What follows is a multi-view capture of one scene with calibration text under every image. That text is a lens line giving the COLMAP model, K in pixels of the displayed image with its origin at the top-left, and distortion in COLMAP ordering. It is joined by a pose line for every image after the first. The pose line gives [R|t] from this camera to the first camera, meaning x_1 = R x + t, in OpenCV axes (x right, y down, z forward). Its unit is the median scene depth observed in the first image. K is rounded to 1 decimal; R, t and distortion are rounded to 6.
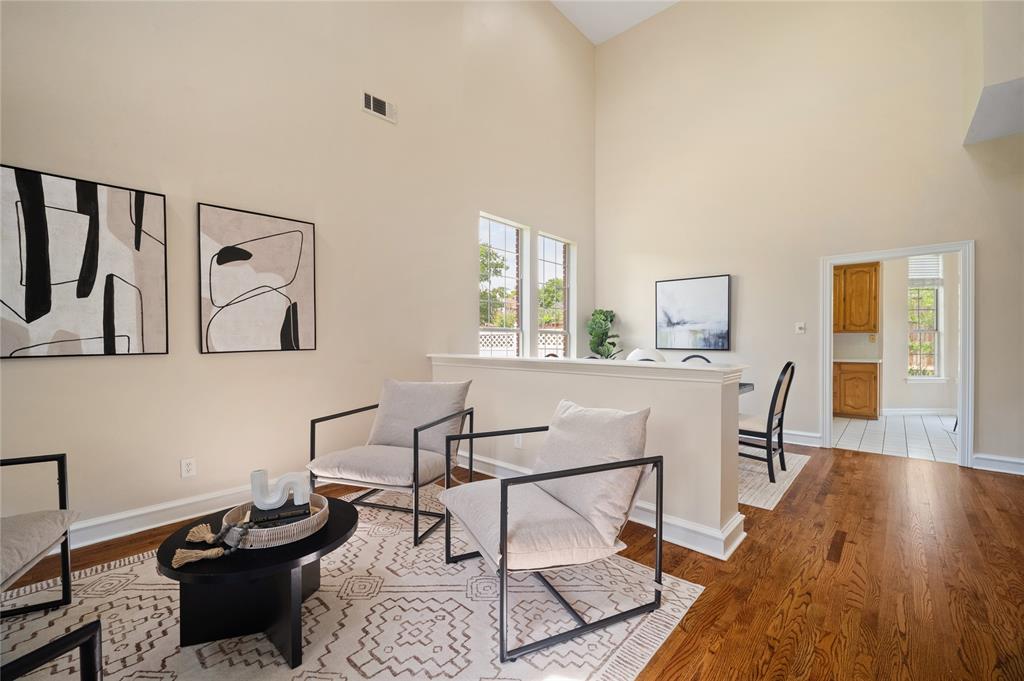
lens RADIAL K [[427.8, 0, 506.4], [0, 427.8, 343.6], [0, 0, 1]] dist [-0.002924, -0.000102]
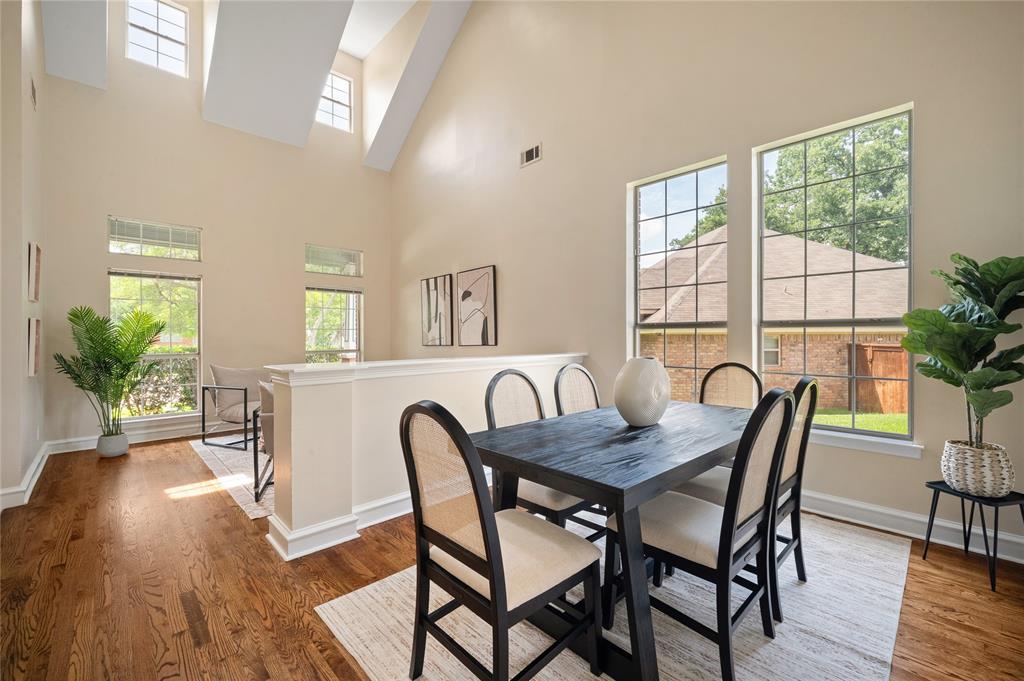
lens RADIAL K [[427.8, 0, 518.6], [0, 427.8, 340.4], [0, 0, 1]] dist [-0.002924, -0.000102]
pose [[-0.058913, 0.005547, -0.998248, 0.670376], [-0.008455, 0.999946, 0.006056, -0.010234], [0.998227, 0.008797, -0.058863, 0.724640]]
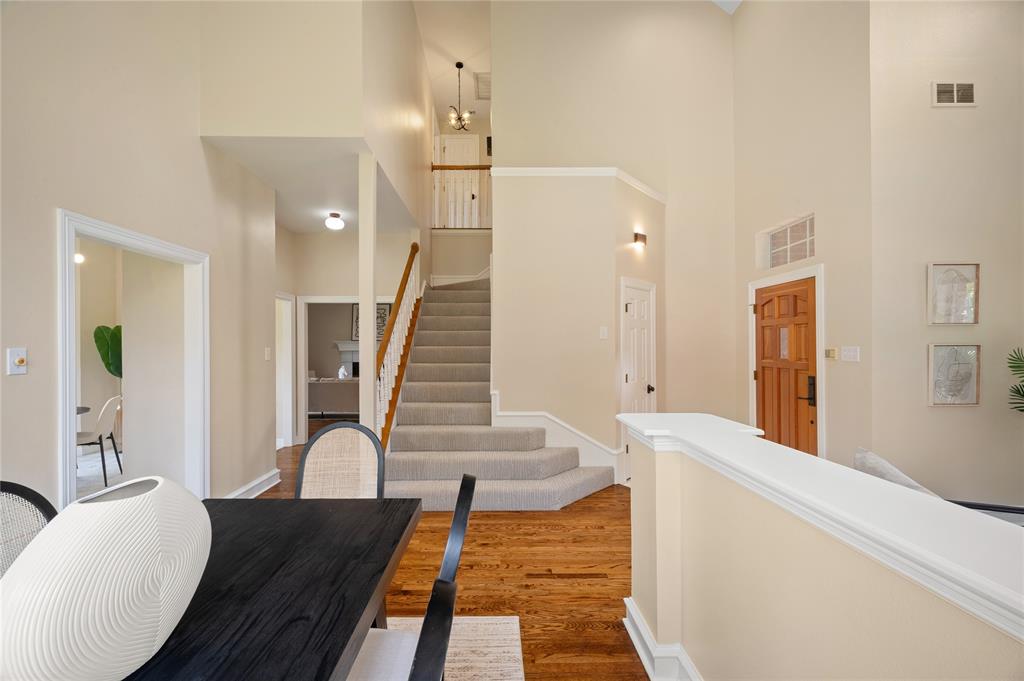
lens RADIAL K [[427.8, 0, 493.4], [0, 427.8, 344.9], [0, 0, 1]] dist [-0.002924, -0.000102]
pose [[-0.680464, 0.003216, 0.732774, 0.060101], [0.011725, 0.999910, 0.006500, -0.044371], [-0.732688, 0.013015, -0.680441, 0.824210]]
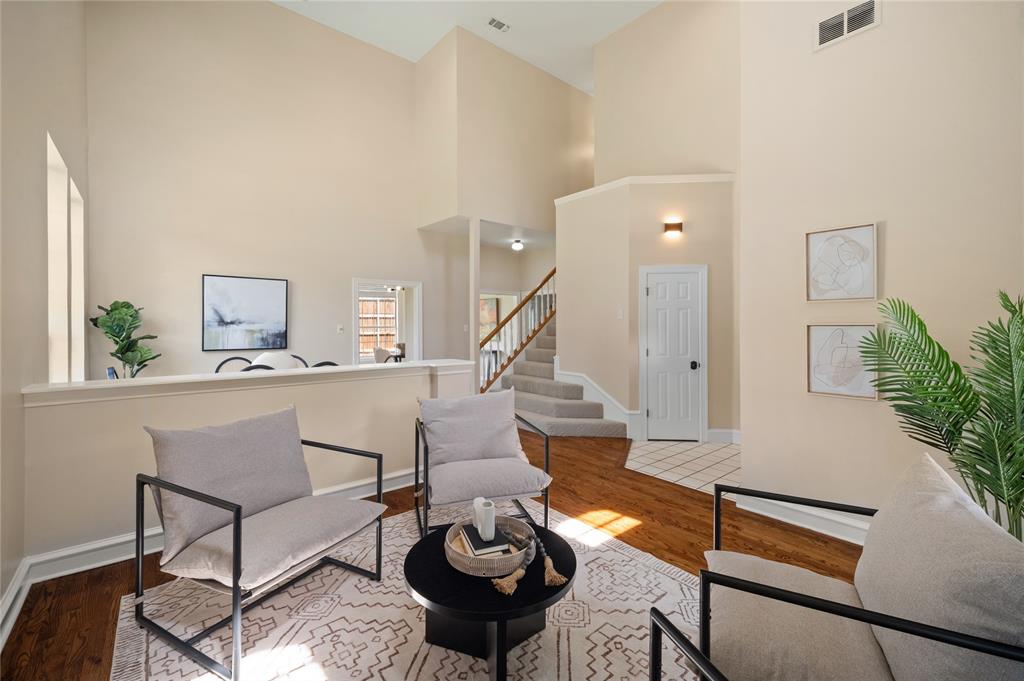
lens RADIAL K [[427.8, 0, 517.3], [0, 427.8, 323.6], [0, 0, 1]] dist [-0.002924, -0.000102]
pose [[0.115182, 0.002712, 0.993341, -0.476461], [0.010530, 0.999937, -0.003951, -0.035981], [-0.993289, 0.010915, 0.115146, 0.275902]]
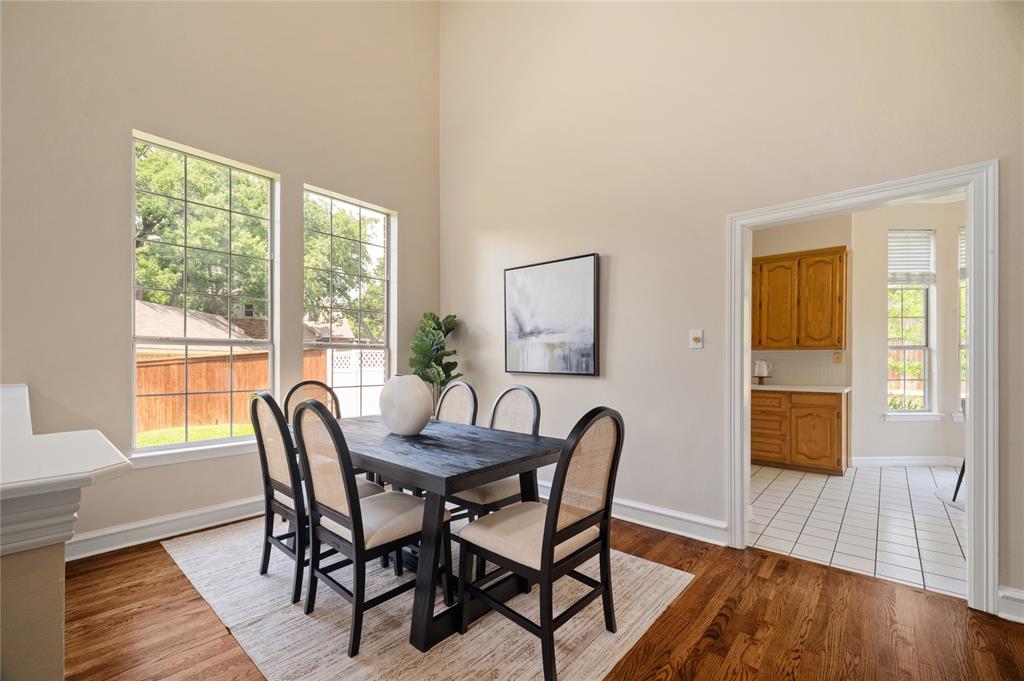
lens RADIAL K [[427.8, 0, 509.0], [0, 427.8, 360.6], [0, 0, 1]] dist [-0.002924, -0.000102]
pose [[0.999915, 0.001721, 0.012912, 0.371072], [-0.001635, 0.999976, -0.006677, -0.001541], [-0.012923, 0.006655, 0.999894, 0.365185]]
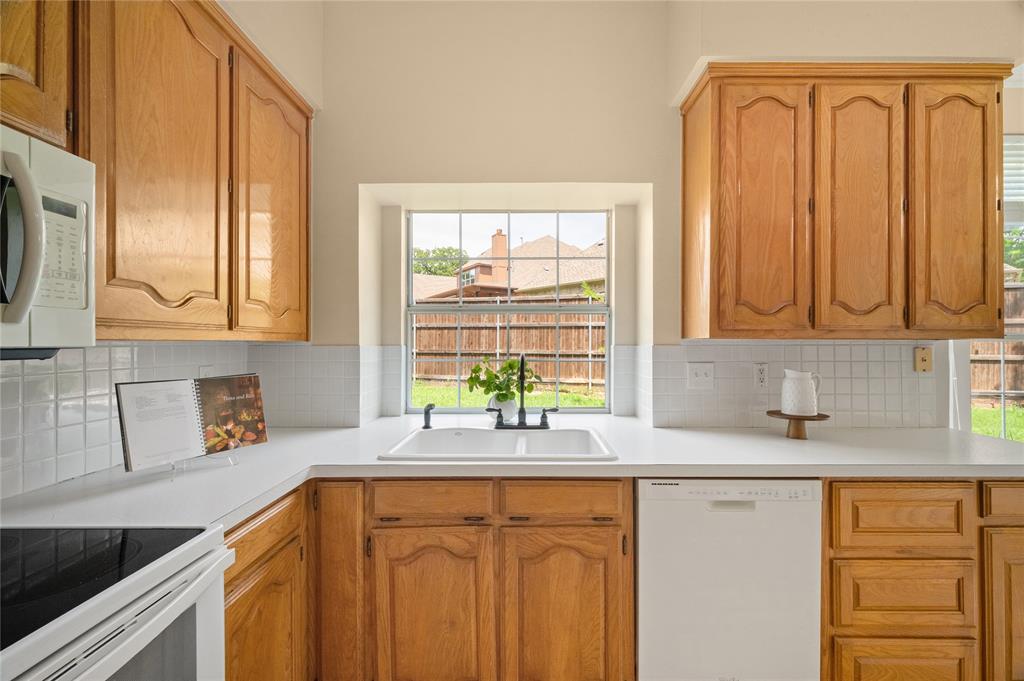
lens RADIAL K [[427.8, 0, 515.9], [0, 427.8, 344.0], [0, 0, 1]] dist [-0.002924, -0.000102]
pose [[0.742820, 0.002120, 0.669488, 0.557143], [0.009905, 0.999851, -0.014156, -0.025877], [-0.669418, 0.017146, 0.742688, 1.189997]]
